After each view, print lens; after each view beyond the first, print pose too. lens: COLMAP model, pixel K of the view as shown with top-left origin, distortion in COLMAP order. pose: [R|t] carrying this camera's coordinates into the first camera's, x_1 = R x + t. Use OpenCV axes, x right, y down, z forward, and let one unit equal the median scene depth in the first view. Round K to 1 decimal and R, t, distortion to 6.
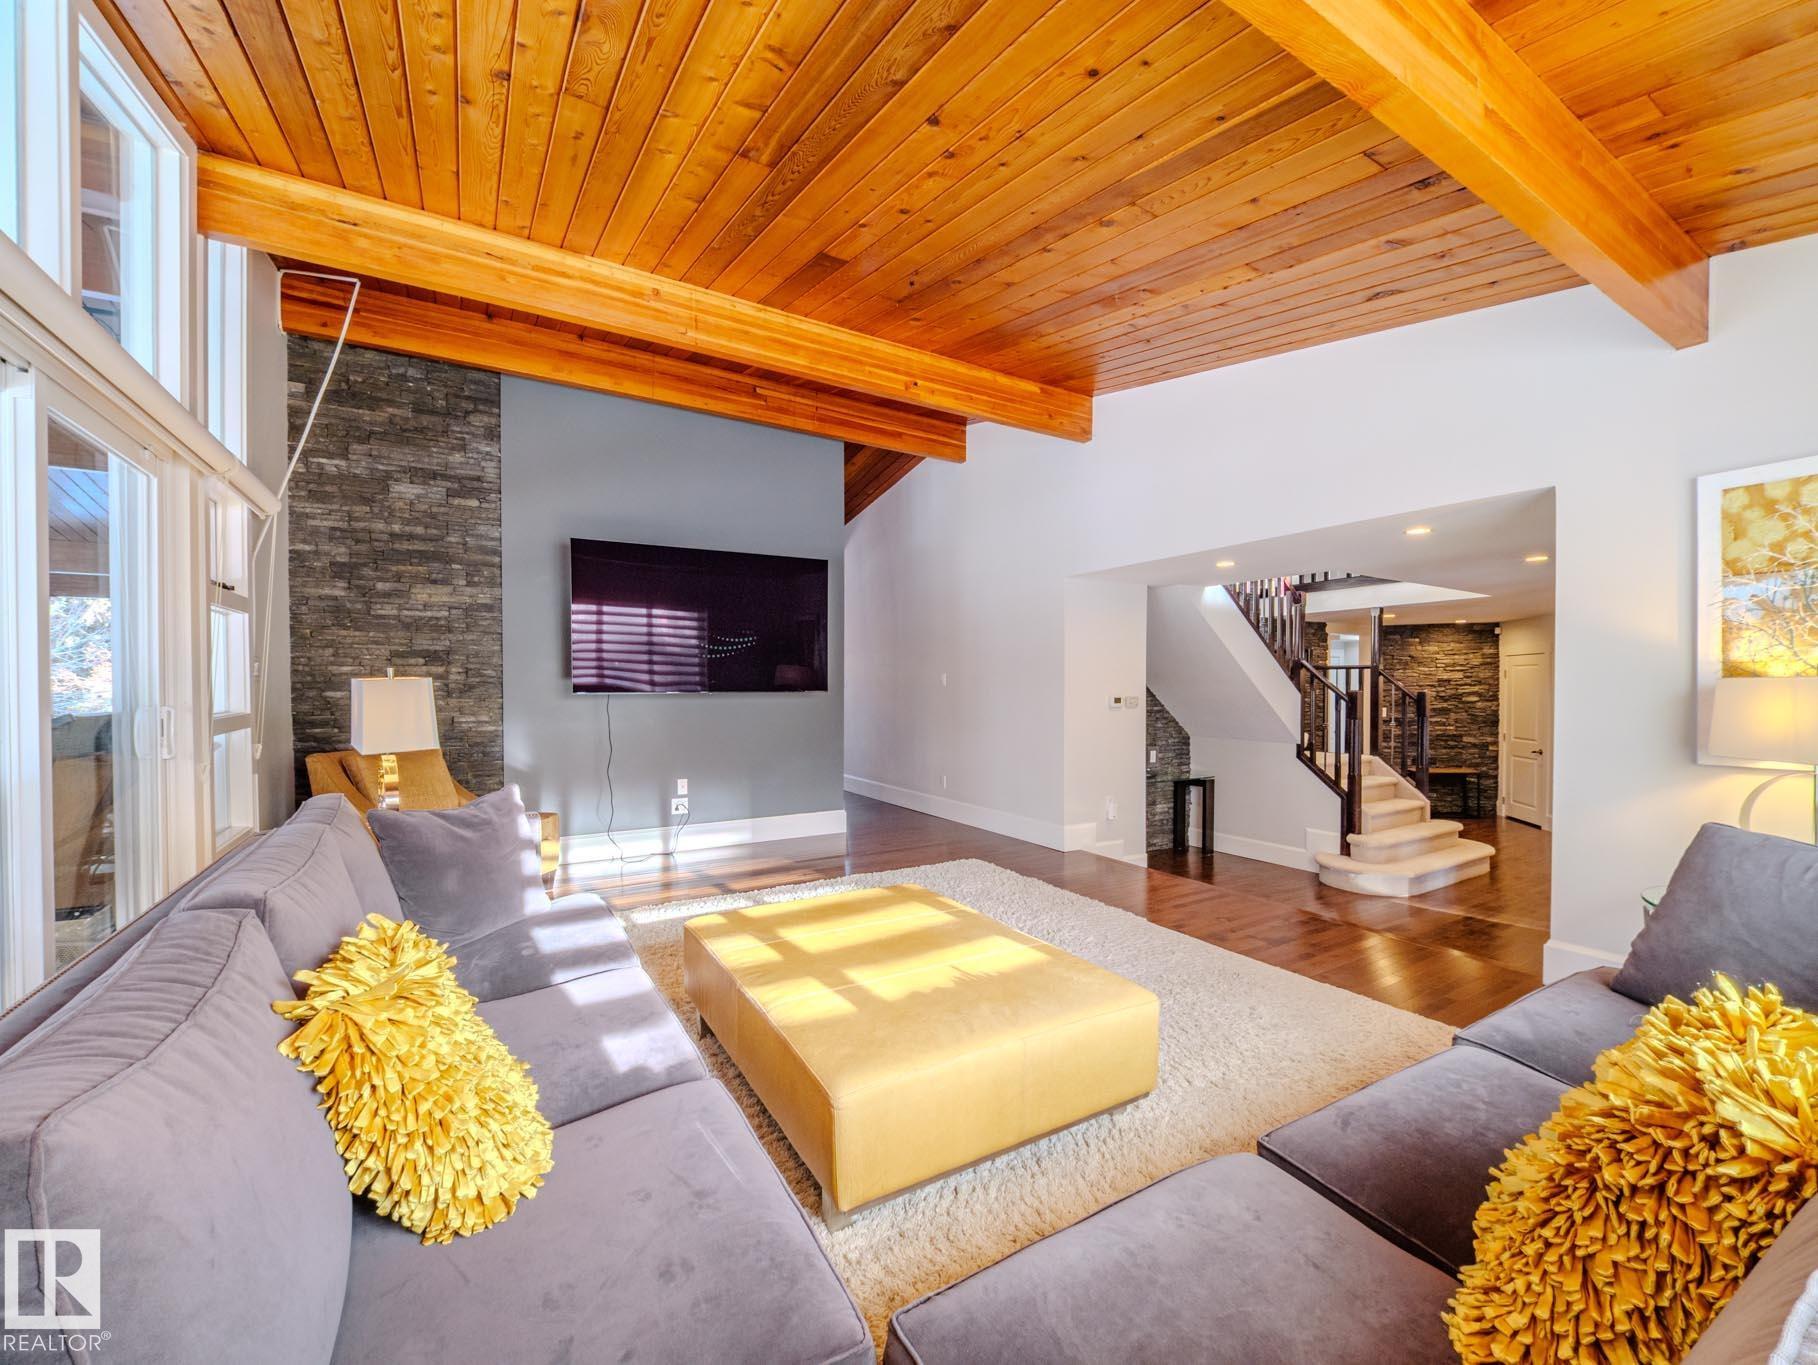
lens RADIAL K [[726.5, 0, 887.1], [0, 726.5, 690.2], [0, 0, 1]] dist [-0.038518, -0.000126]
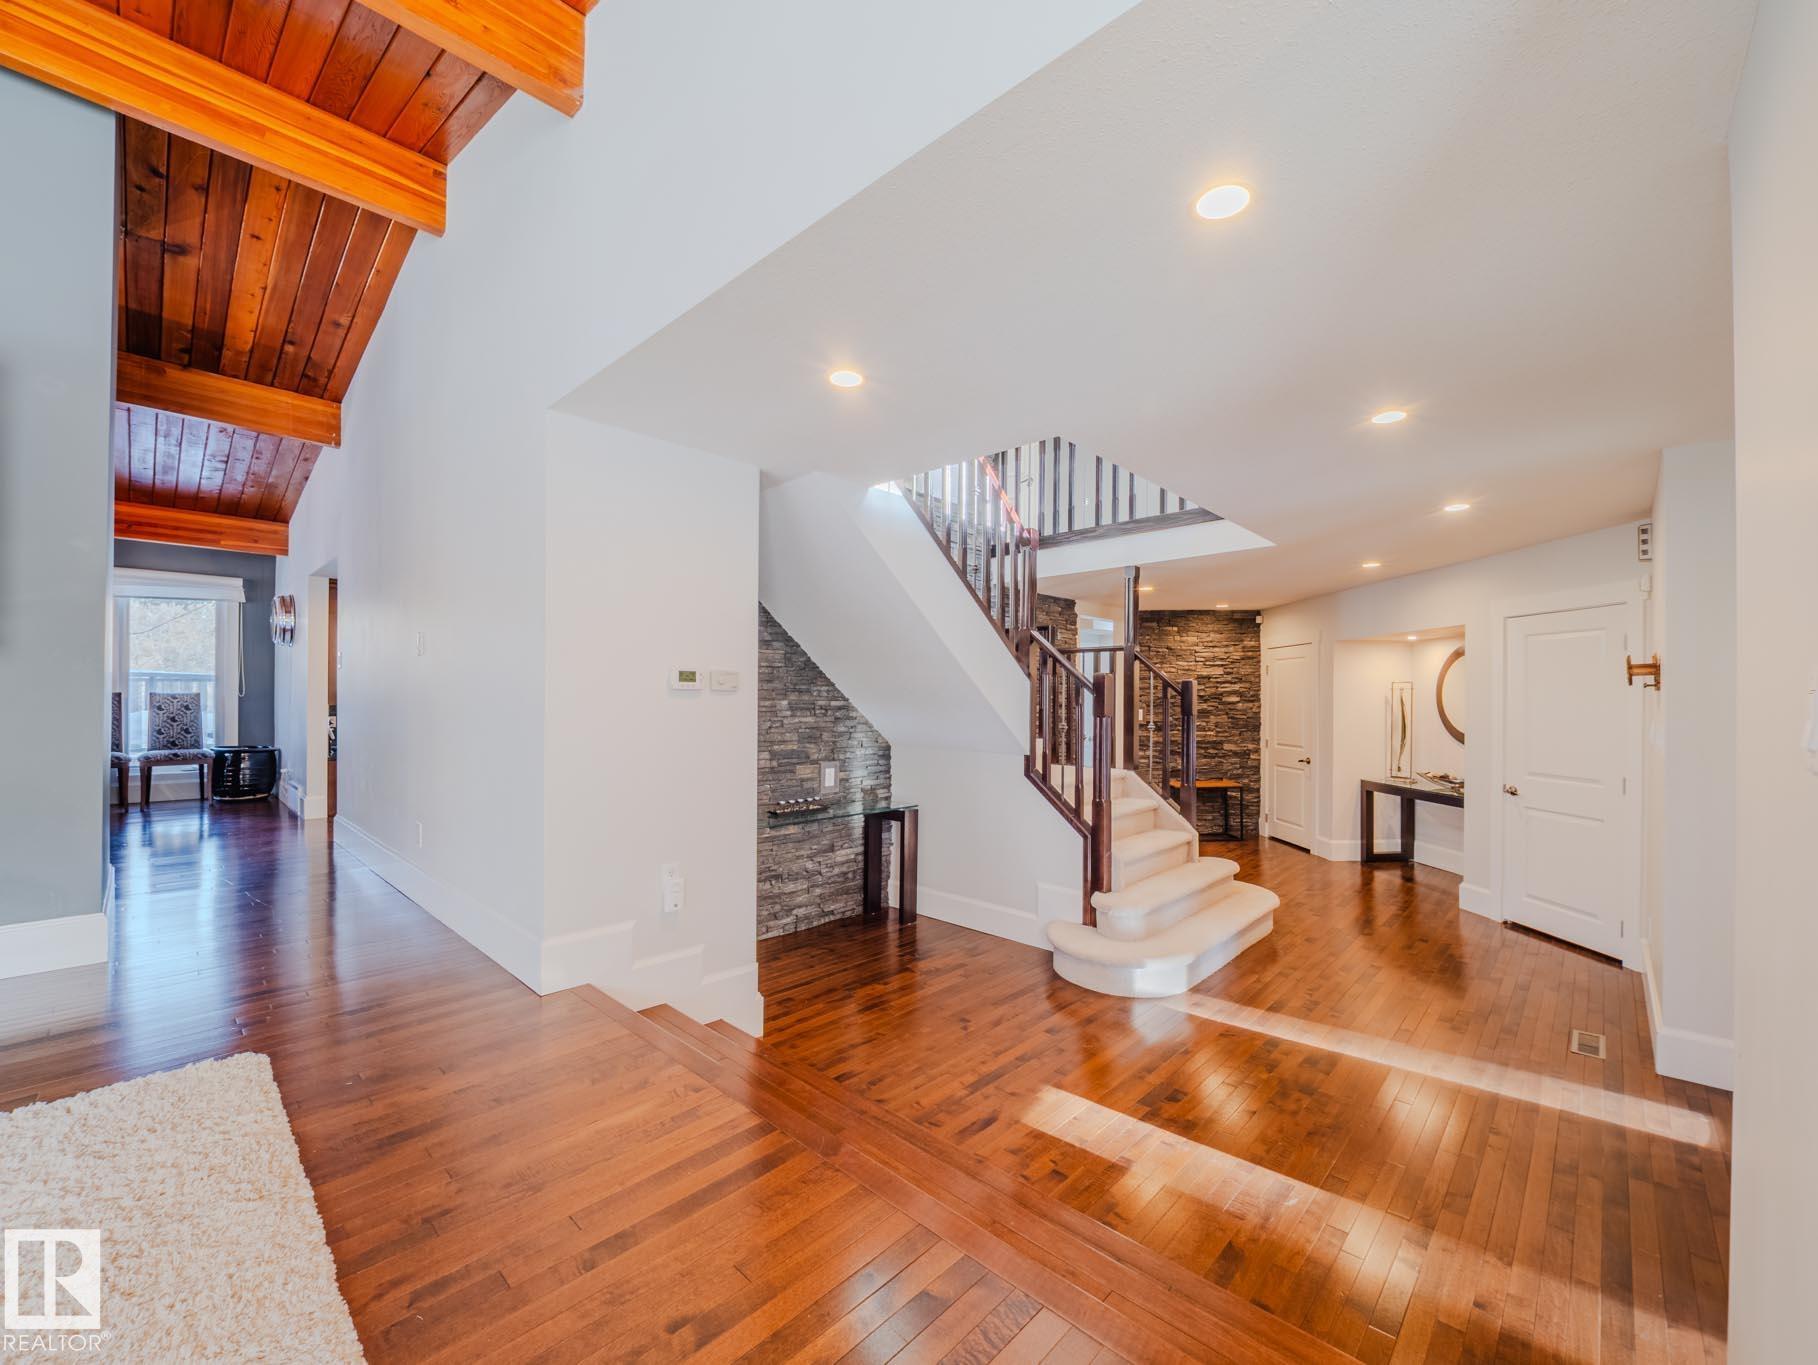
lens RADIAL K [[723.4, 0, 905.4], [0, 723.4, 697.5], [0, 0, 1]] dist [-0.019598, -0.000249]
pose [[0.956784, 0.005409, 0.290750, 0.243663], [-0.001727, 0.999915, -0.012918, 0.027549], [-0.290795, 0.011858, 0.956712, 0.351142]]
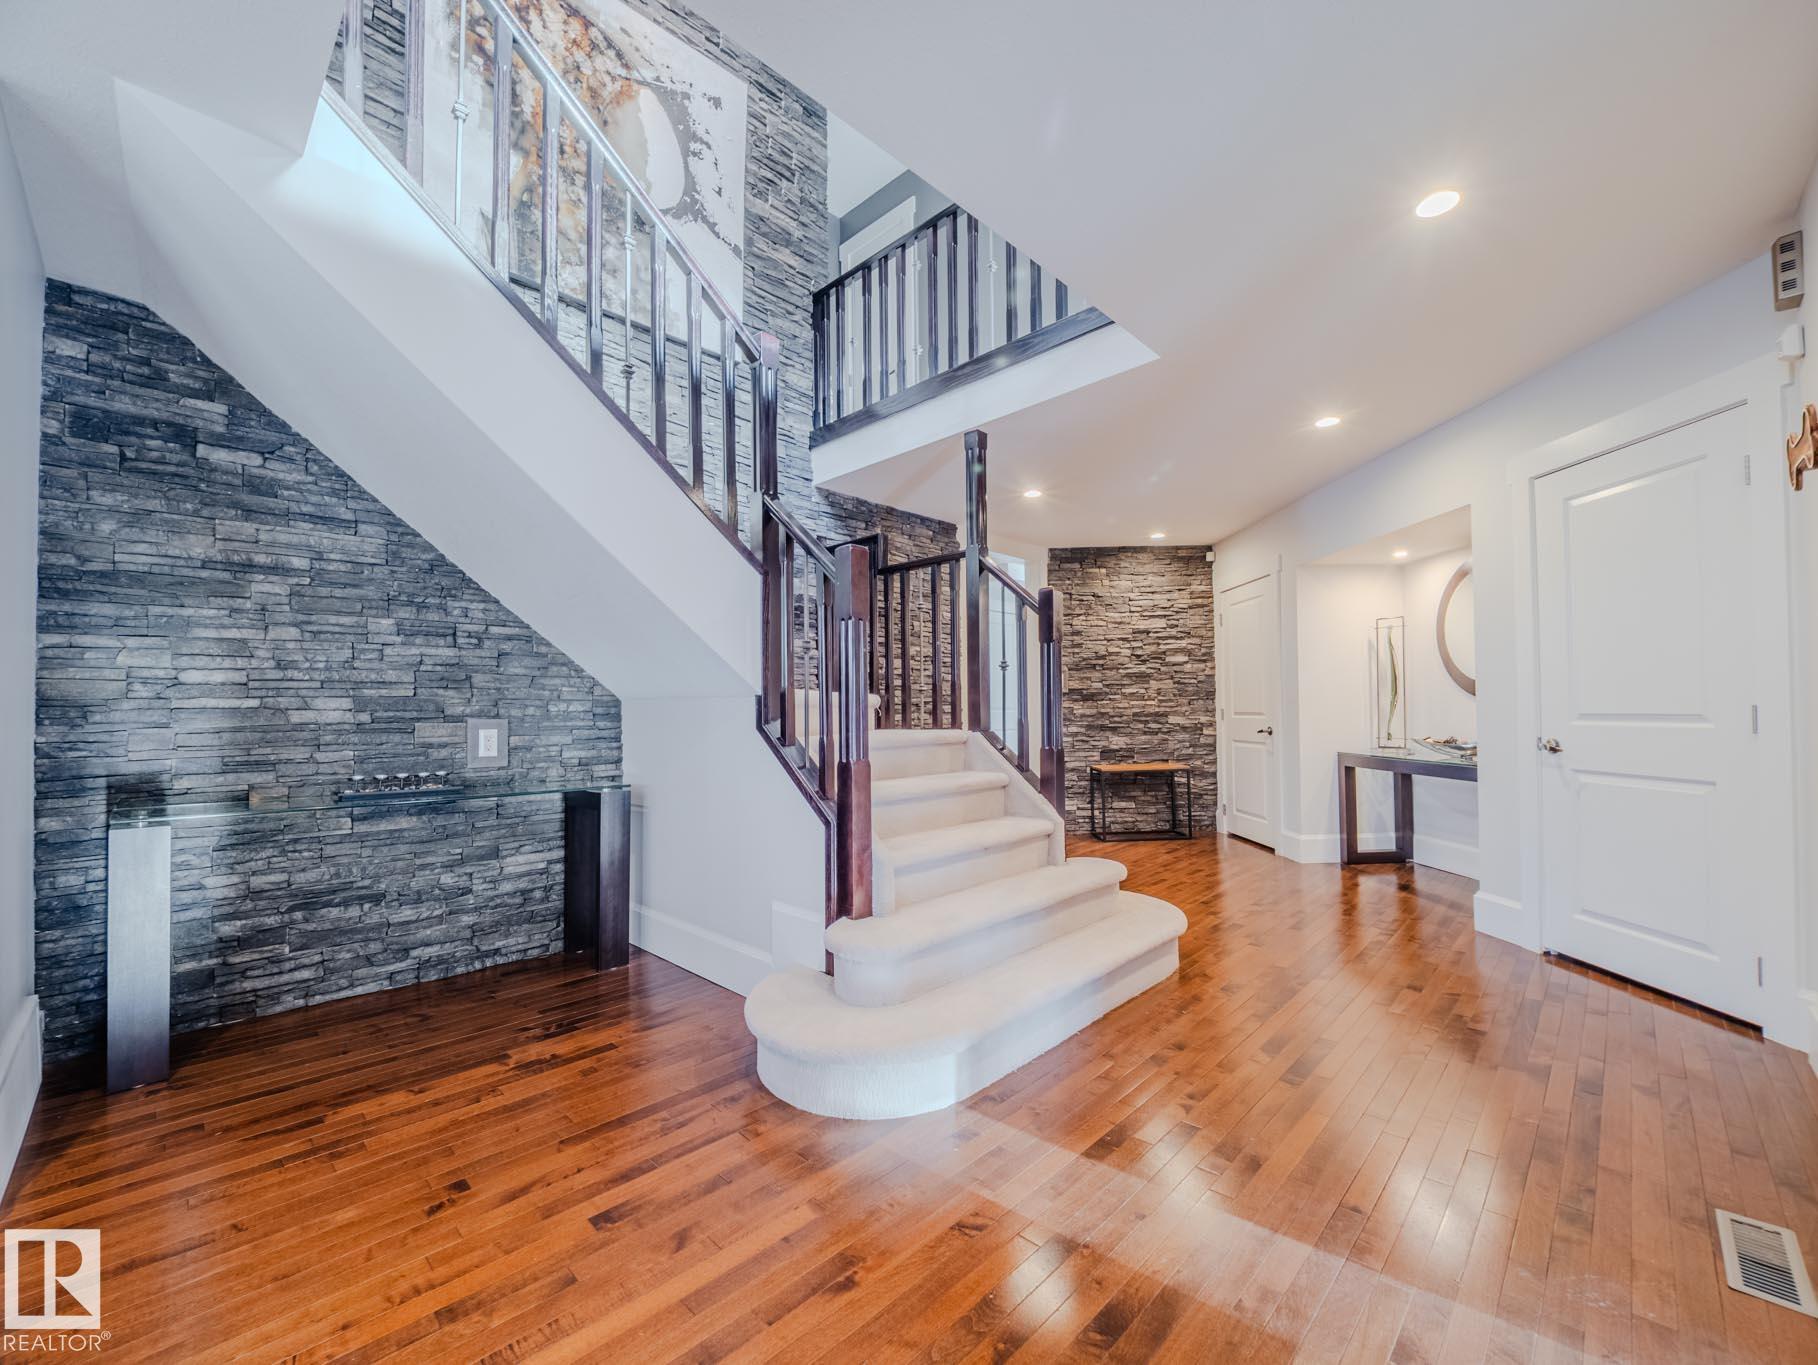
lens RADIAL K [[731.0, 0, 912.4], [0, 731.0, 701.0], [0, 0, 1]] dist [-0.013232, -0.000694]
pose [[0.957813, -0.008362, 0.287271, 0.480549], [0.015973, 0.999581, -0.024159, 0.080143], [-0.286949, 0.027728, 0.957545, 0.512895]]
